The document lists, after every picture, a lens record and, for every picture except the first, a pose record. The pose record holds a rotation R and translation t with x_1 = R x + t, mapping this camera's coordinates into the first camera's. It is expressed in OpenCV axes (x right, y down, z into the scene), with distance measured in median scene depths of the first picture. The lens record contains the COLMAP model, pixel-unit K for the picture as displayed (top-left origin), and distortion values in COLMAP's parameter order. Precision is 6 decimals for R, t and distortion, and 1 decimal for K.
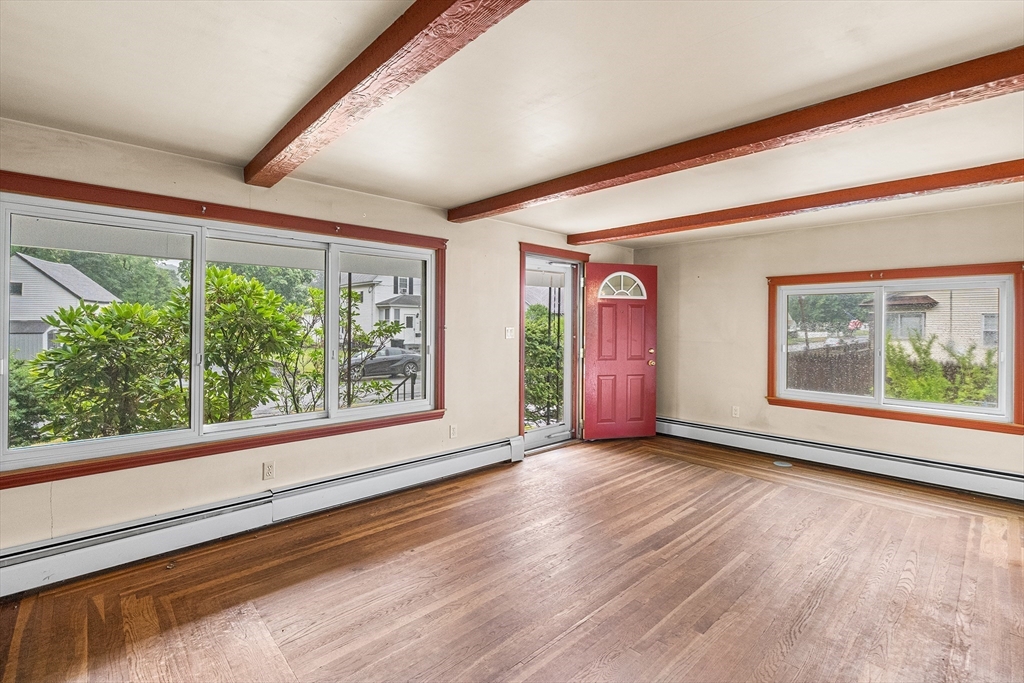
lens RADIAL K [[468.2, 0, 516.9], [0, 468.2, 324.1], [0, 0, 1]] dist [-0.006741, 0.000254]
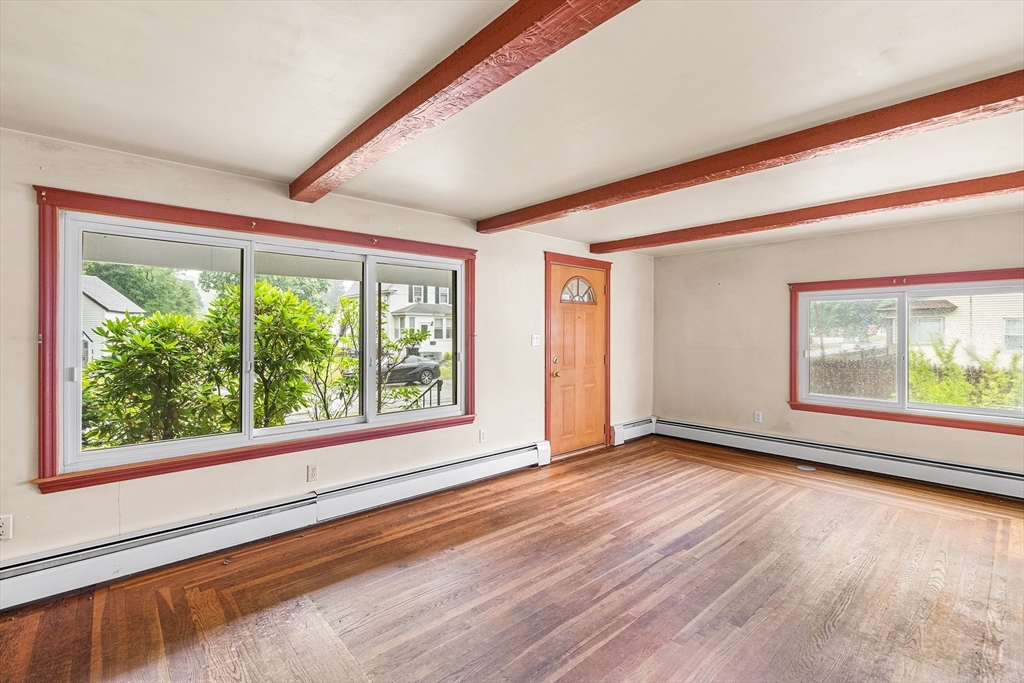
lens RADIAL K [[466.5, 0, 516.6], [0, 466.5, 330.2], [0, 0, 1]] dist [-0.009917, 0.001517]
pose [[0.999684, -0.006744, -0.024197, -0.043247], [0.006671, 0.999973, -0.003075, 0.000076], [0.024217, 0.002913, 0.999702, -0.030734]]
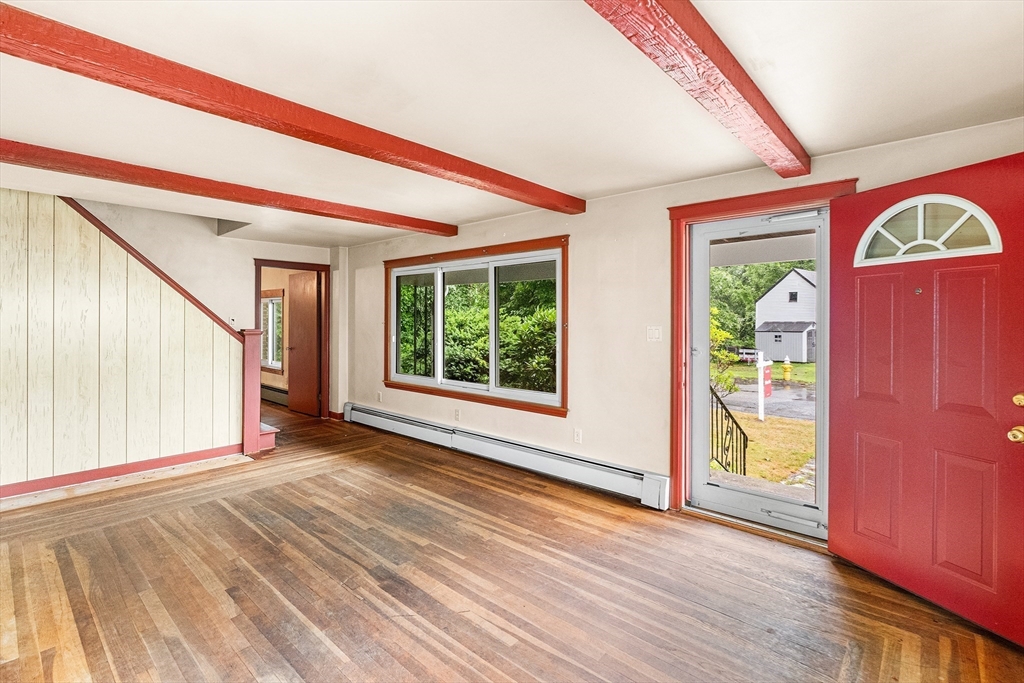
lens RADIAL K [[470.2, 0, 515.7], [0, 470.2, 320.3], [0, 0, 1]] dist [-0.002629, 0.001151]
pose [[0.082517, -0.005850, -0.996572, 0.991507], [-0.004436, 0.999971, -0.006237, 0.004332], [0.996580, 0.004936, 0.082489, 0.992617]]
